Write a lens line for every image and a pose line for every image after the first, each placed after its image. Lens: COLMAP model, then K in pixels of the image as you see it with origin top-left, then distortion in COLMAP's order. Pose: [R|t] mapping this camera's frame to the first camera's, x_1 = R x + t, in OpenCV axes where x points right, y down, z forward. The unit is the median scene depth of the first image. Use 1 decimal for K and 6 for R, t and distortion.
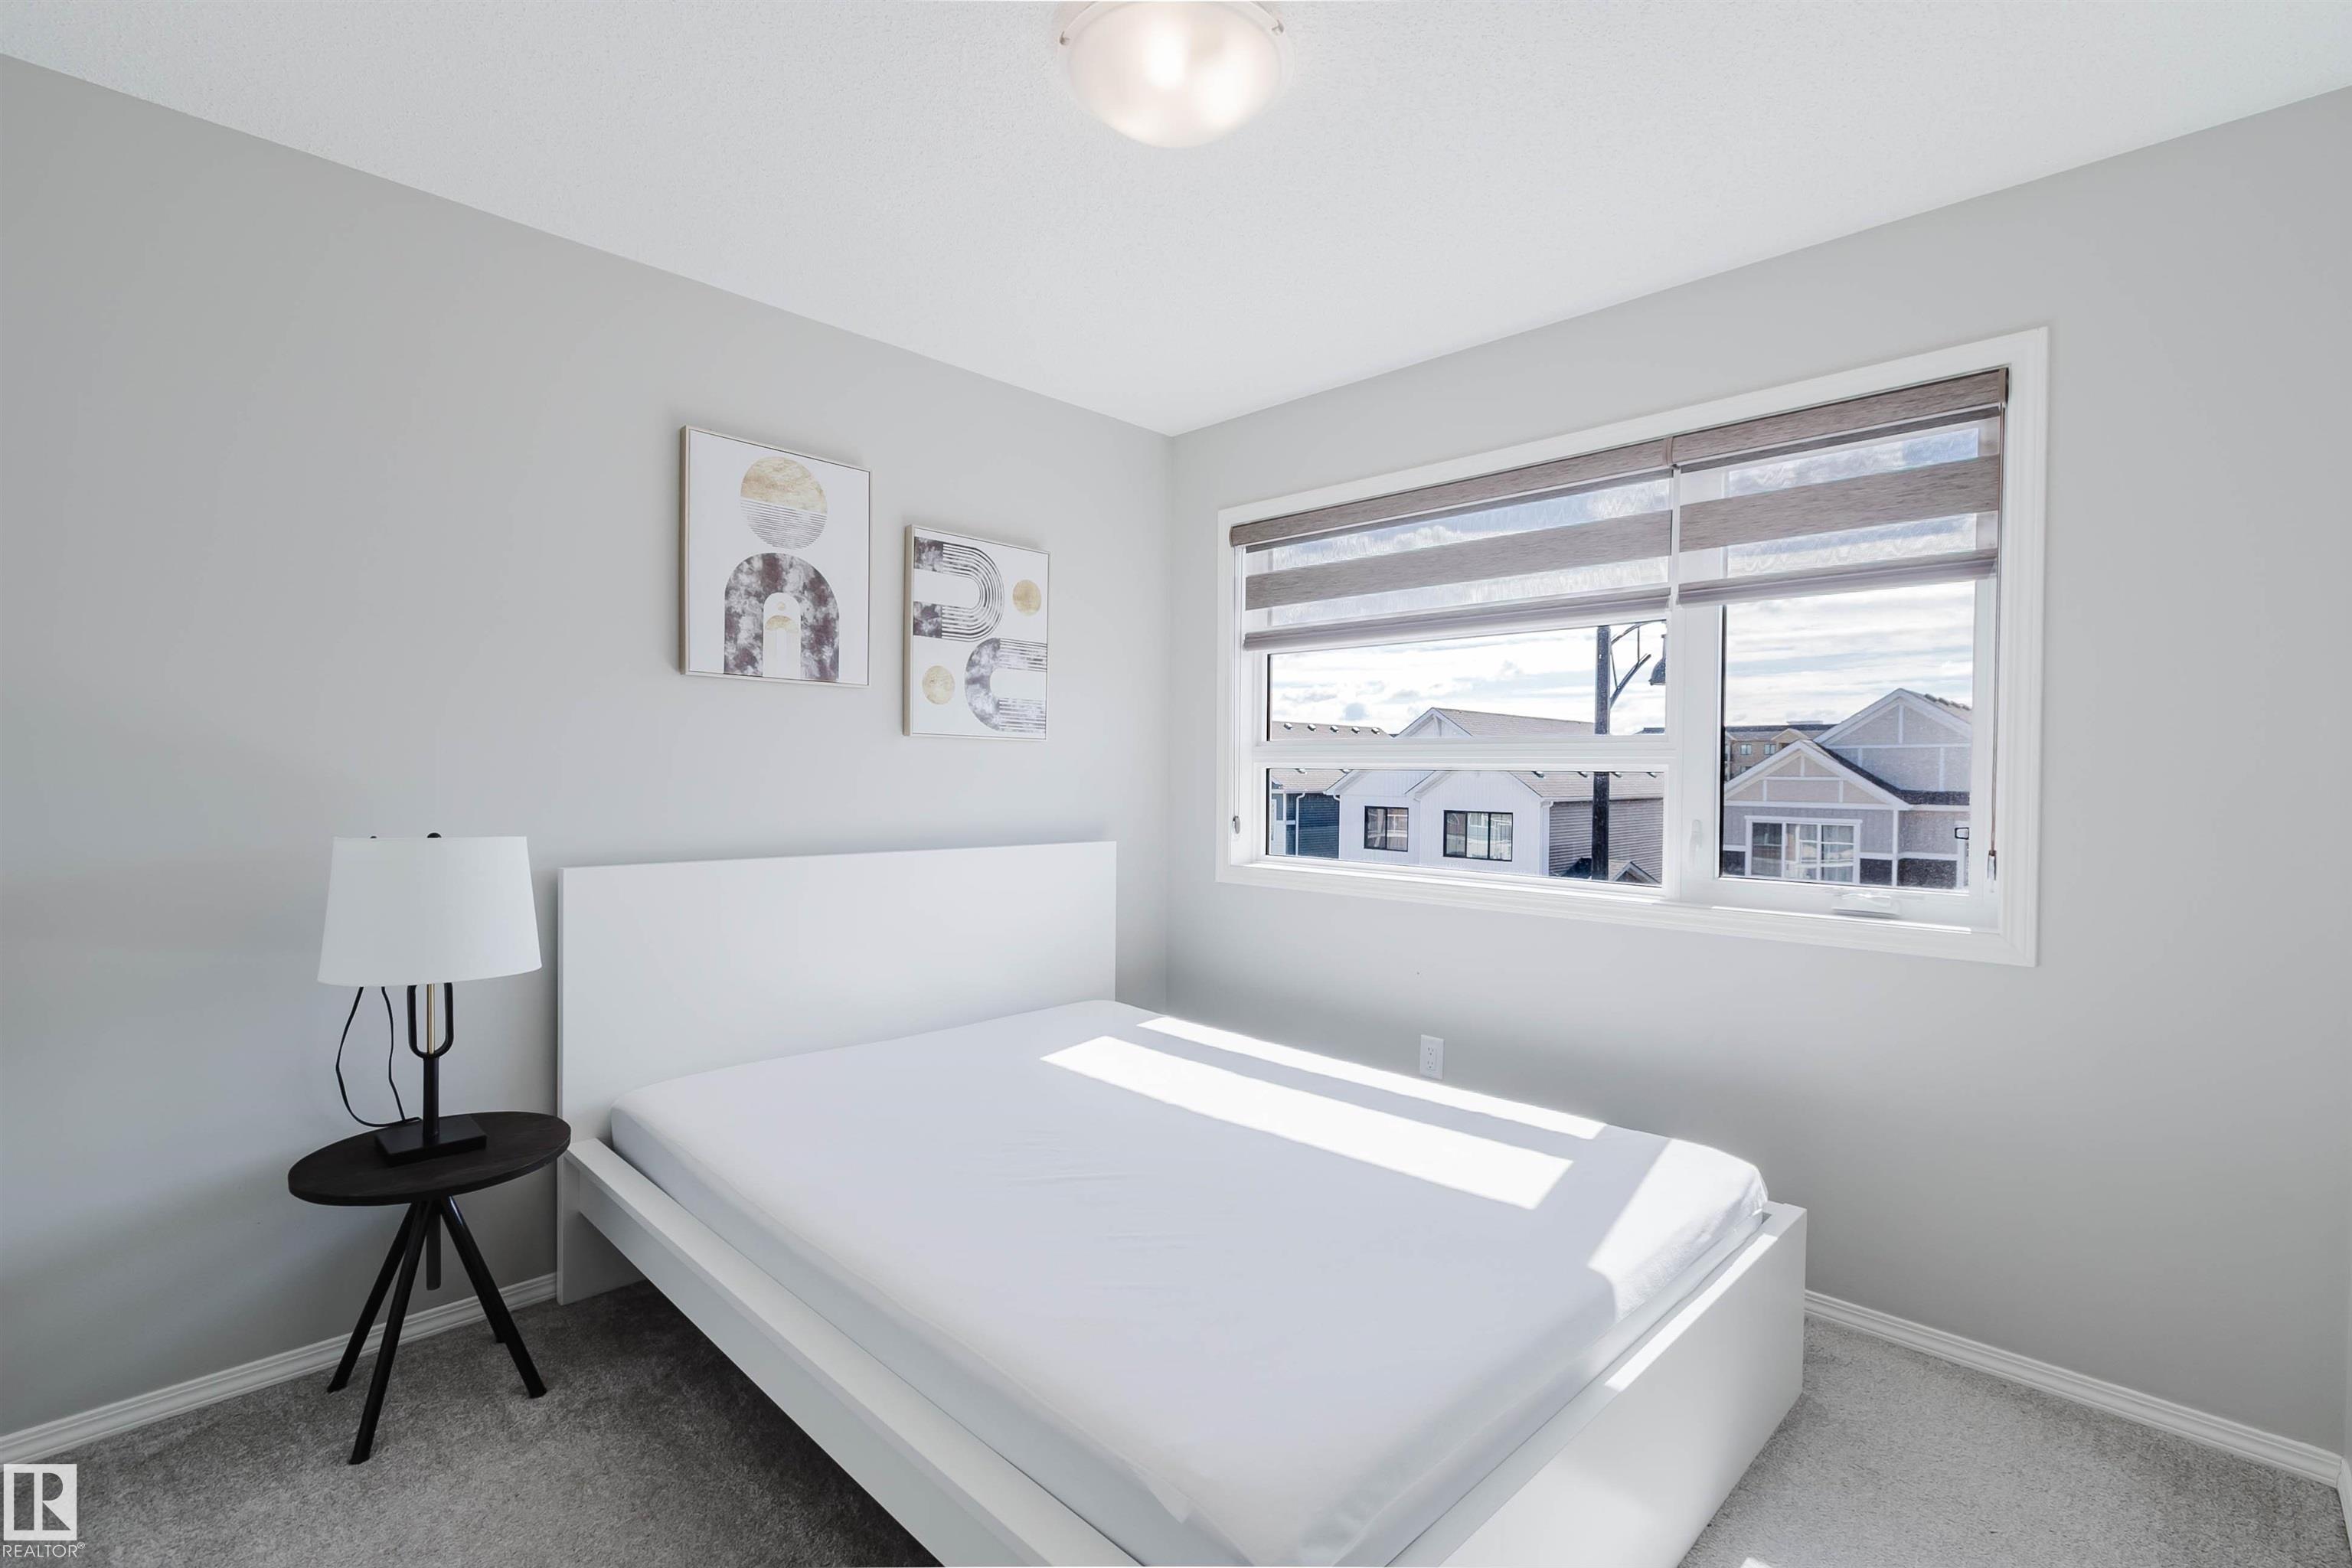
lens RADIAL K [[1070.2, 0, 1166.1], [0, 1070.2, 787.1], [0, 0, 1]] dist [0.000833, 0.000319]
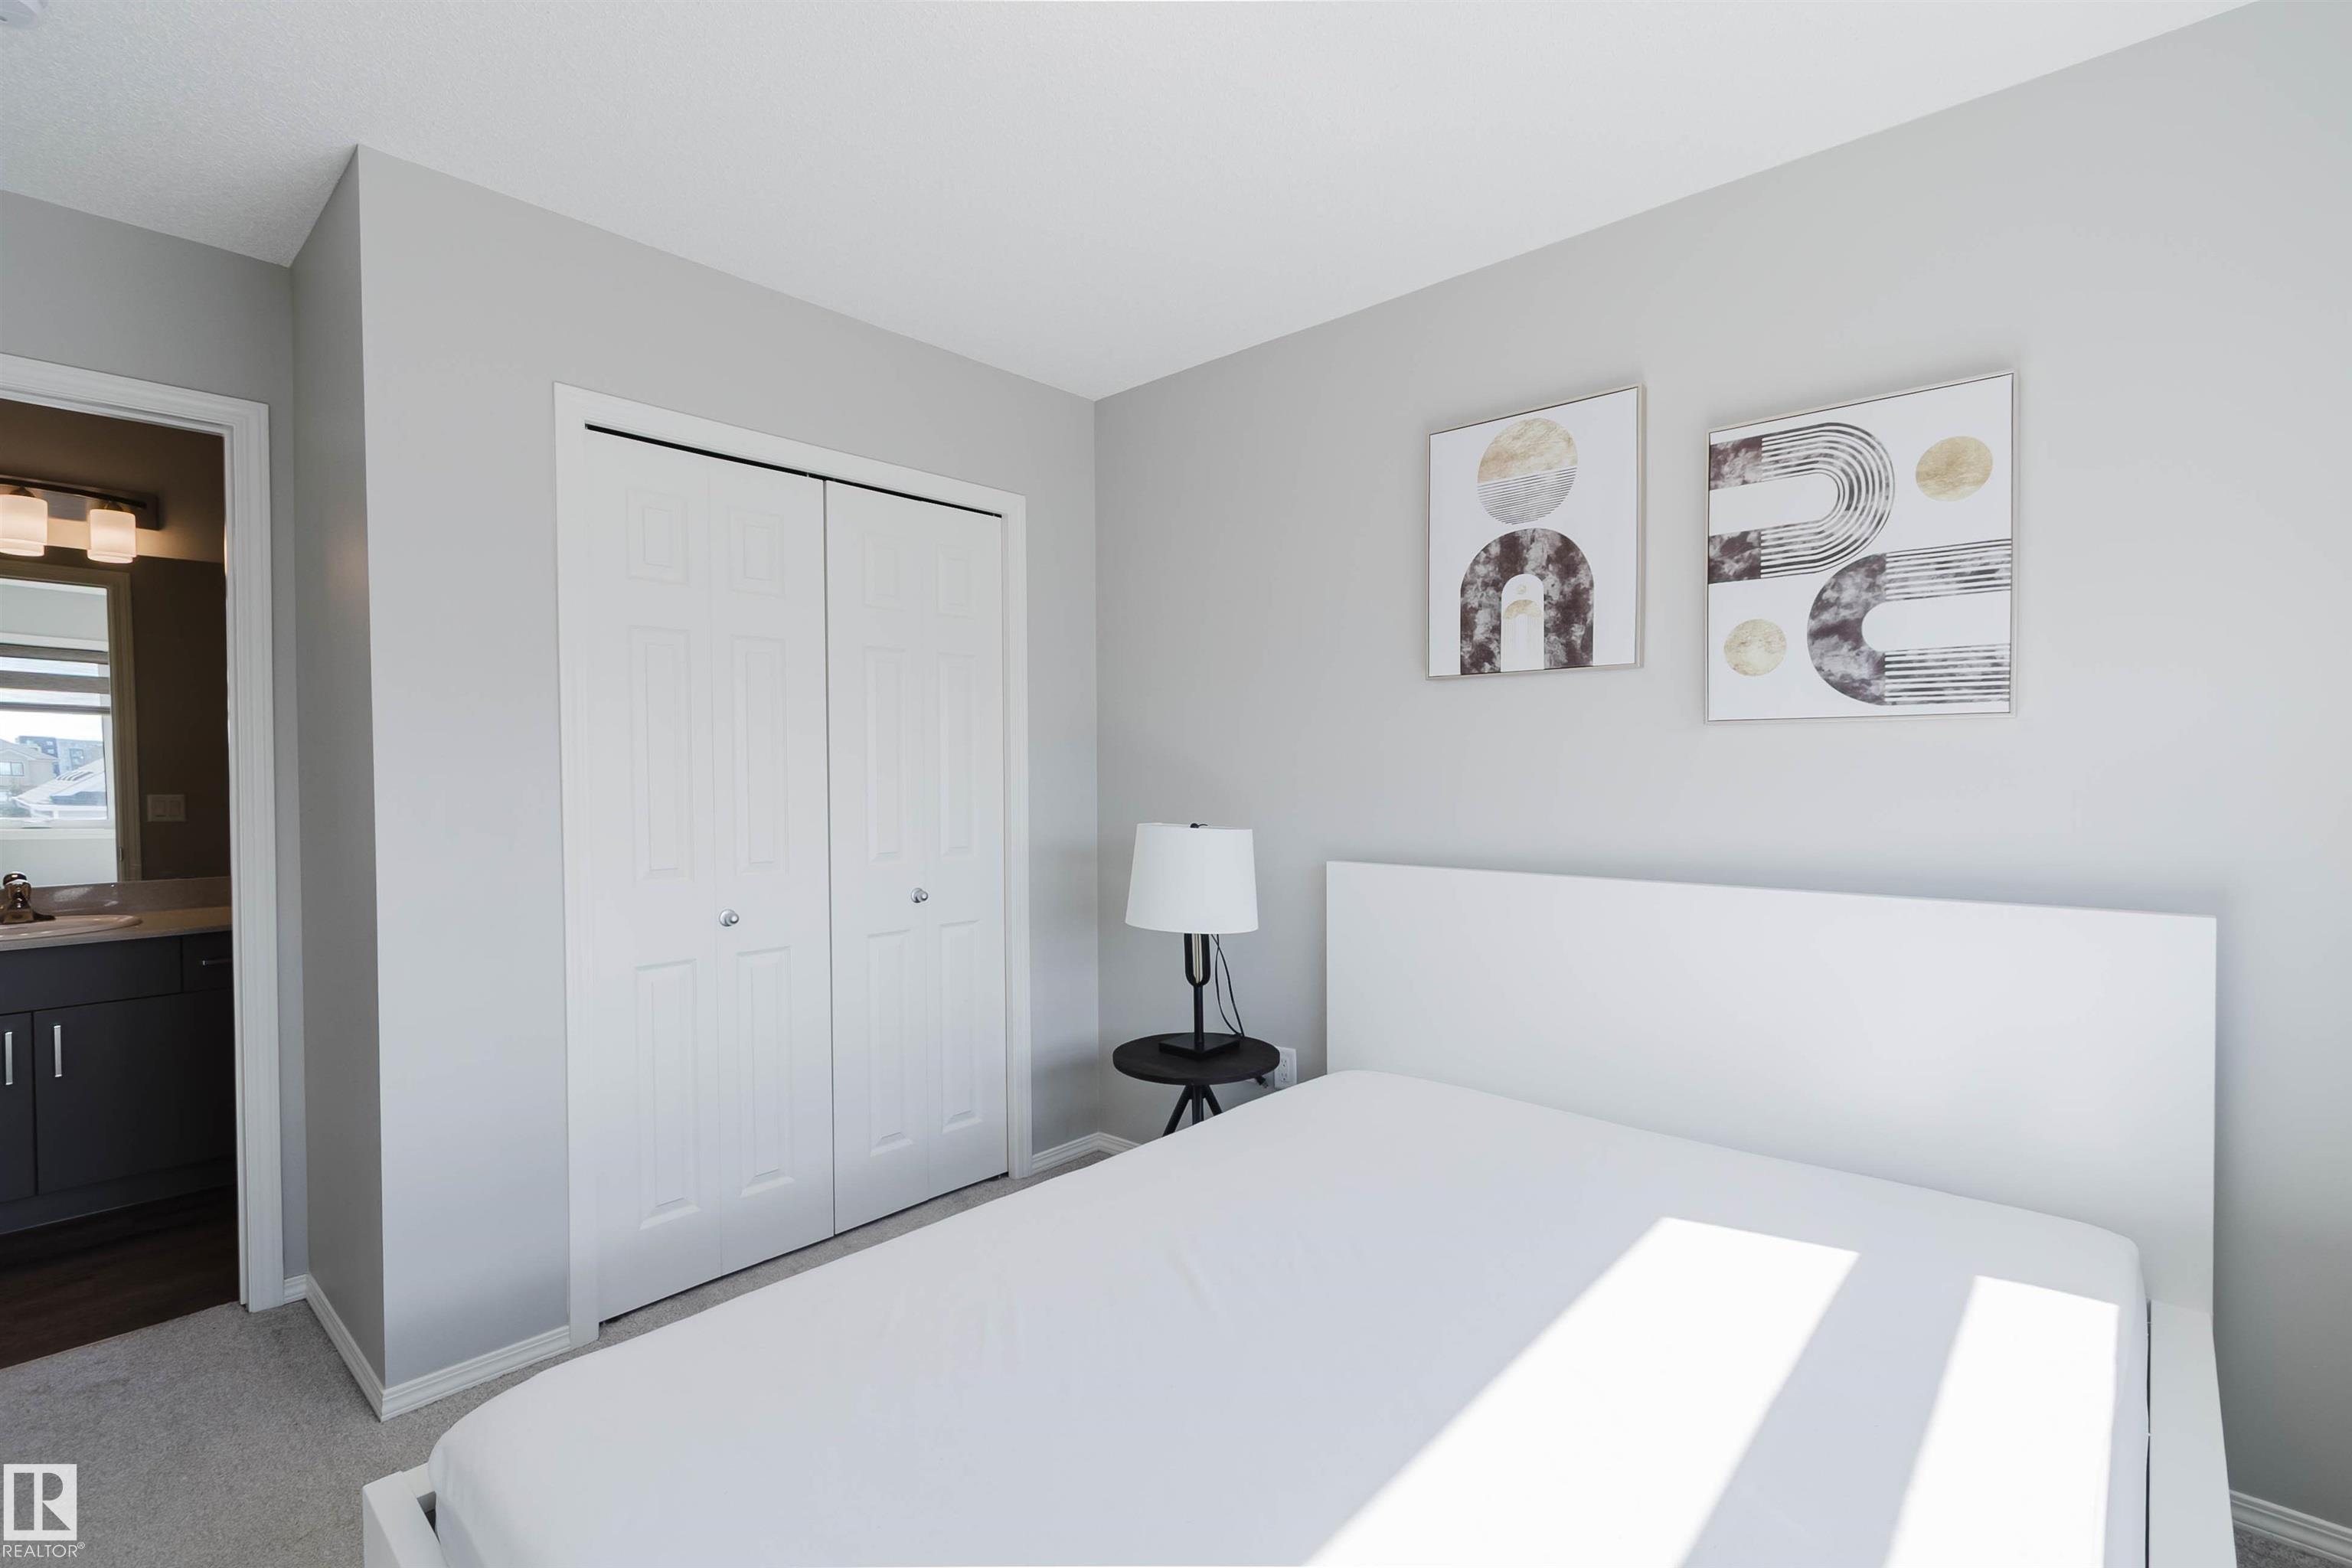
lens RADIAL K [[1070.2, 0, 1178.2], [0, 1070.2, 784.5], [0, 0, 1]] dist [0.000833, 0.000319]
pose [[0.043647, 0.004087, -0.999039, 0.498121], [-0.006273, 0.999973, 0.003817, -0.009111], [0.999027, 0.006101, 0.043672, 0.659748]]
